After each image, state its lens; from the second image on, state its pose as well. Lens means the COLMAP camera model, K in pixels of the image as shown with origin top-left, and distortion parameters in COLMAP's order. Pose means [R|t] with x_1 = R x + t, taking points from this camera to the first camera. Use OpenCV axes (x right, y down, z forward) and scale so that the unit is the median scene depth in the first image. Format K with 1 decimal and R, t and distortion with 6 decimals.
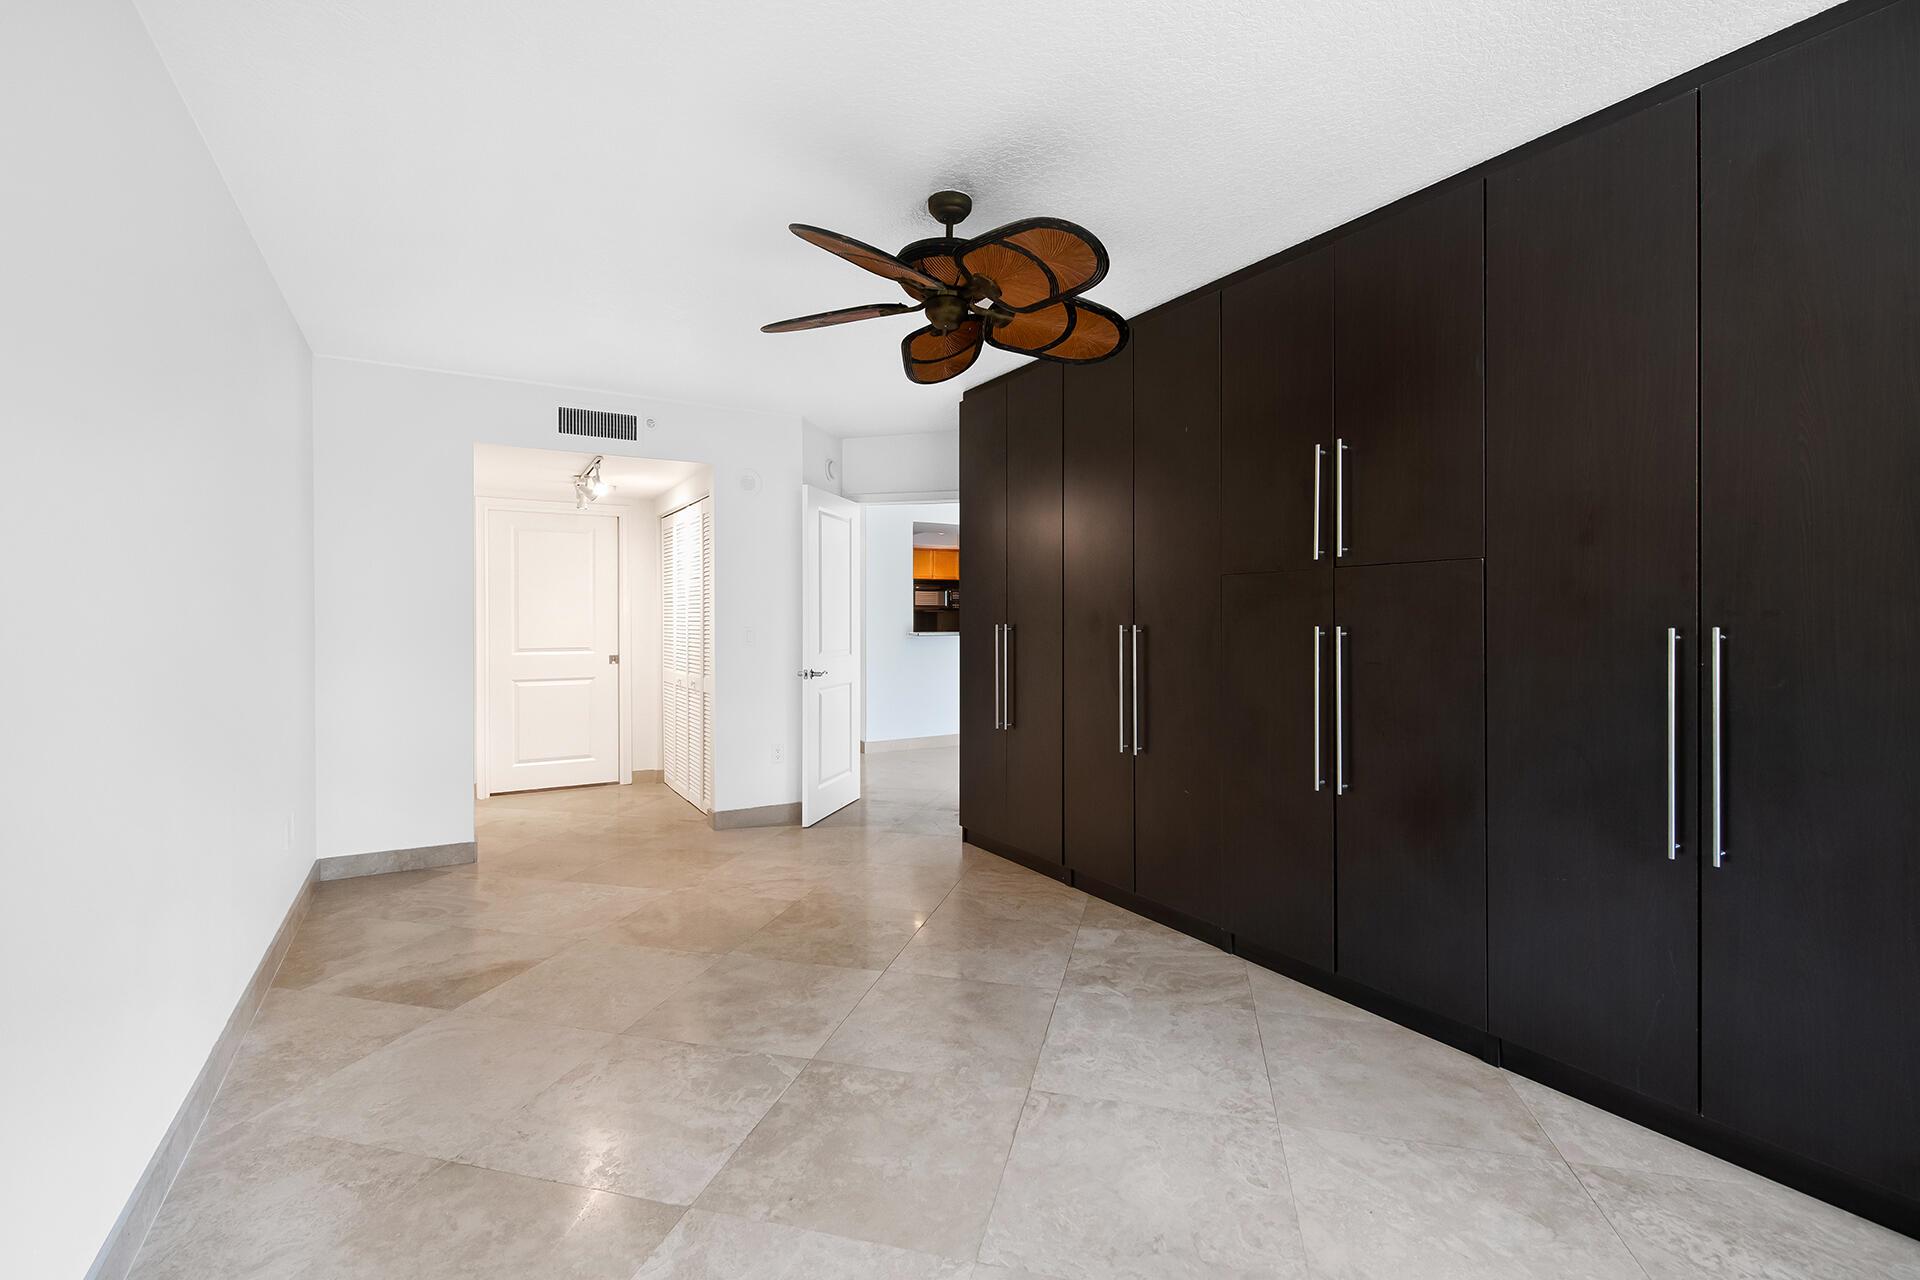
lens RADIAL K [[857.0, 0, 977.5], [0, 857.0, 623.7], [0, 0, 1]] dist [0.005620, -0.003875]
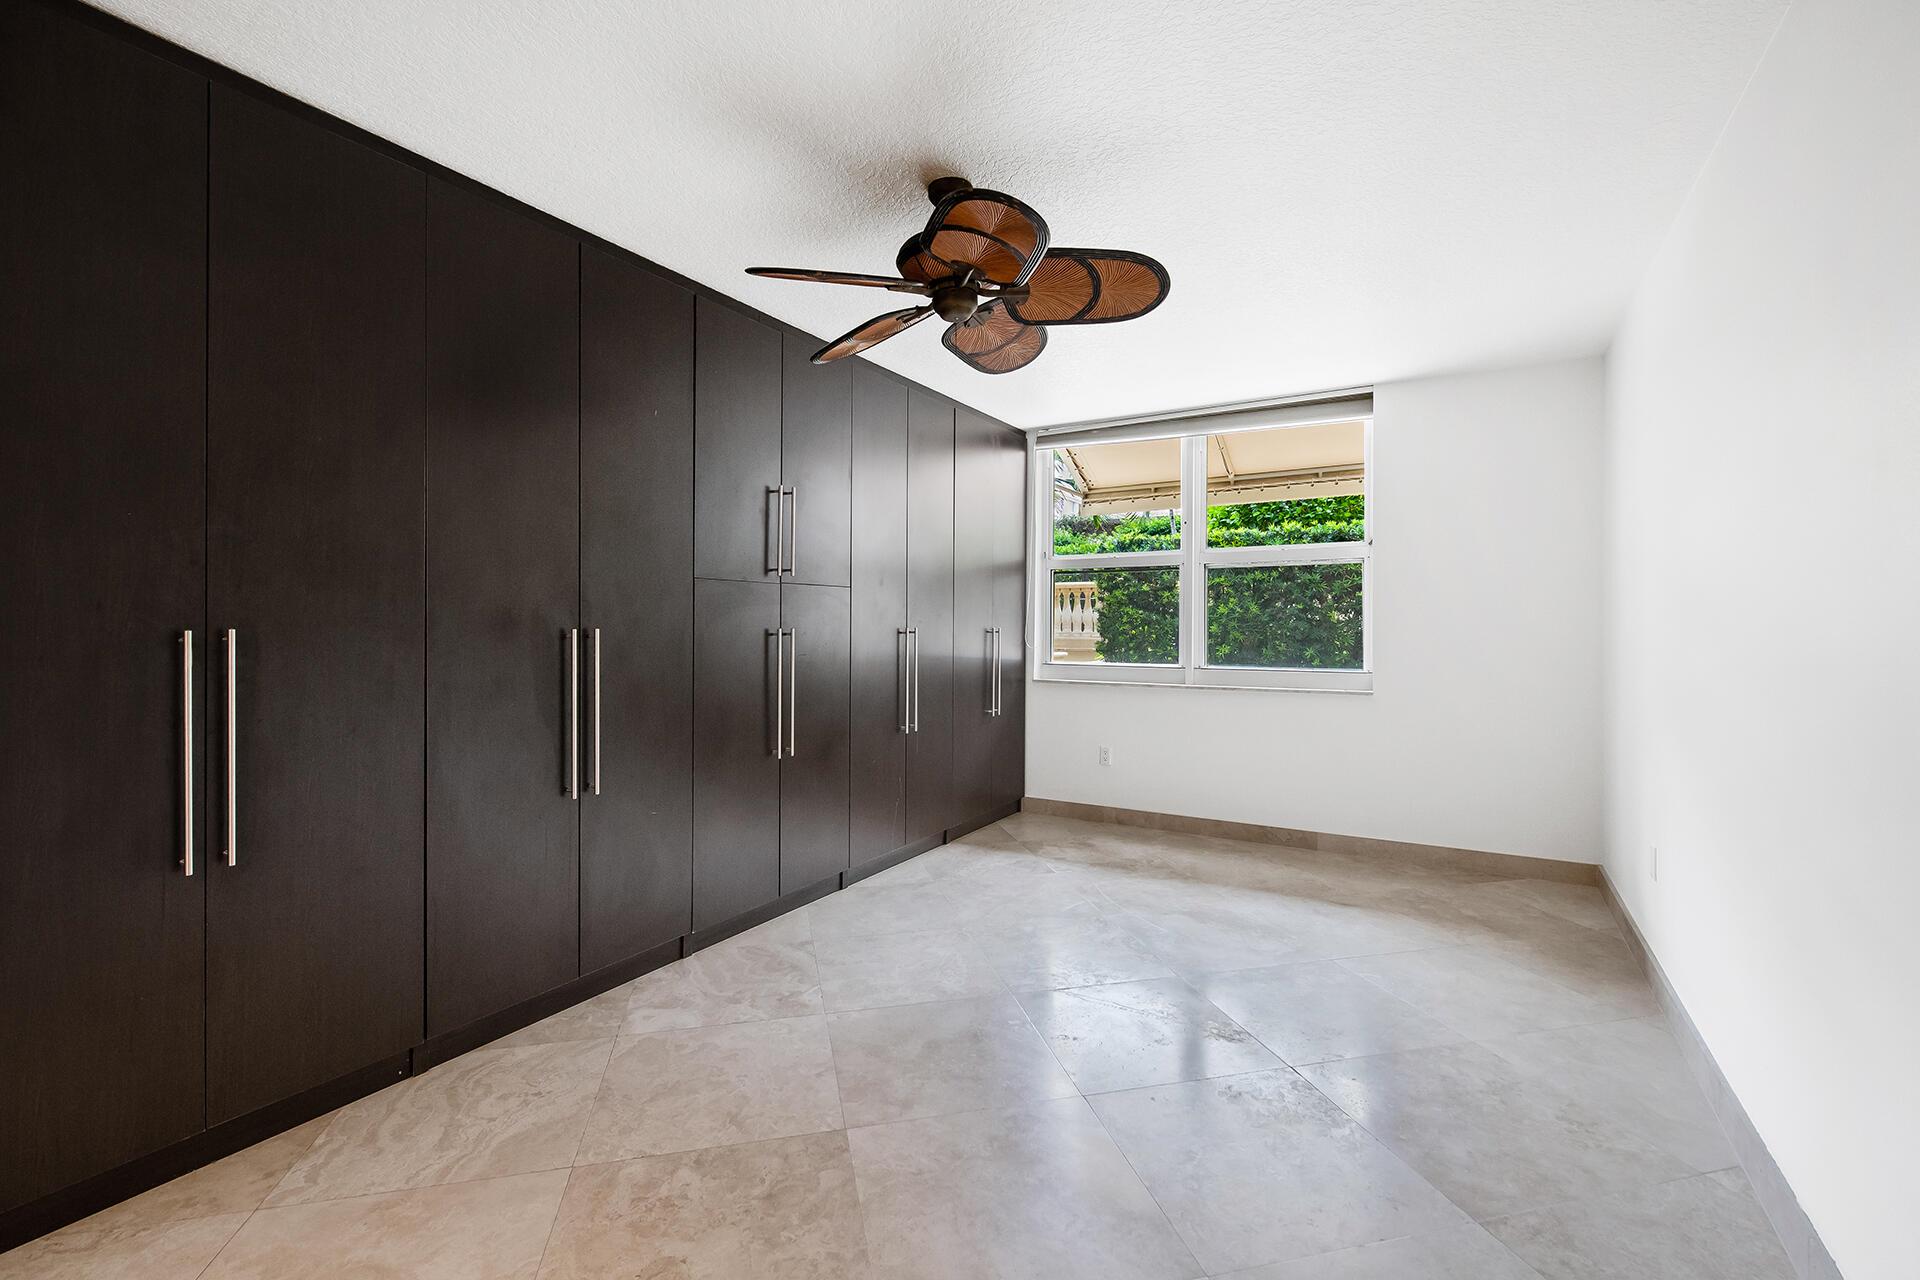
lens RADIAL K [[857.0, 0, 977.5], [0, 857.0, 623.7], [0, 0, 1]] dist [0.005620, -0.003875]
pose [[-0.489400, 0.002708, 0.872055, -0.735267], [0.002167, 0.999996, -0.001889, 0.008734], [-0.872057, 0.000965, -0.489404, 1.217309]]
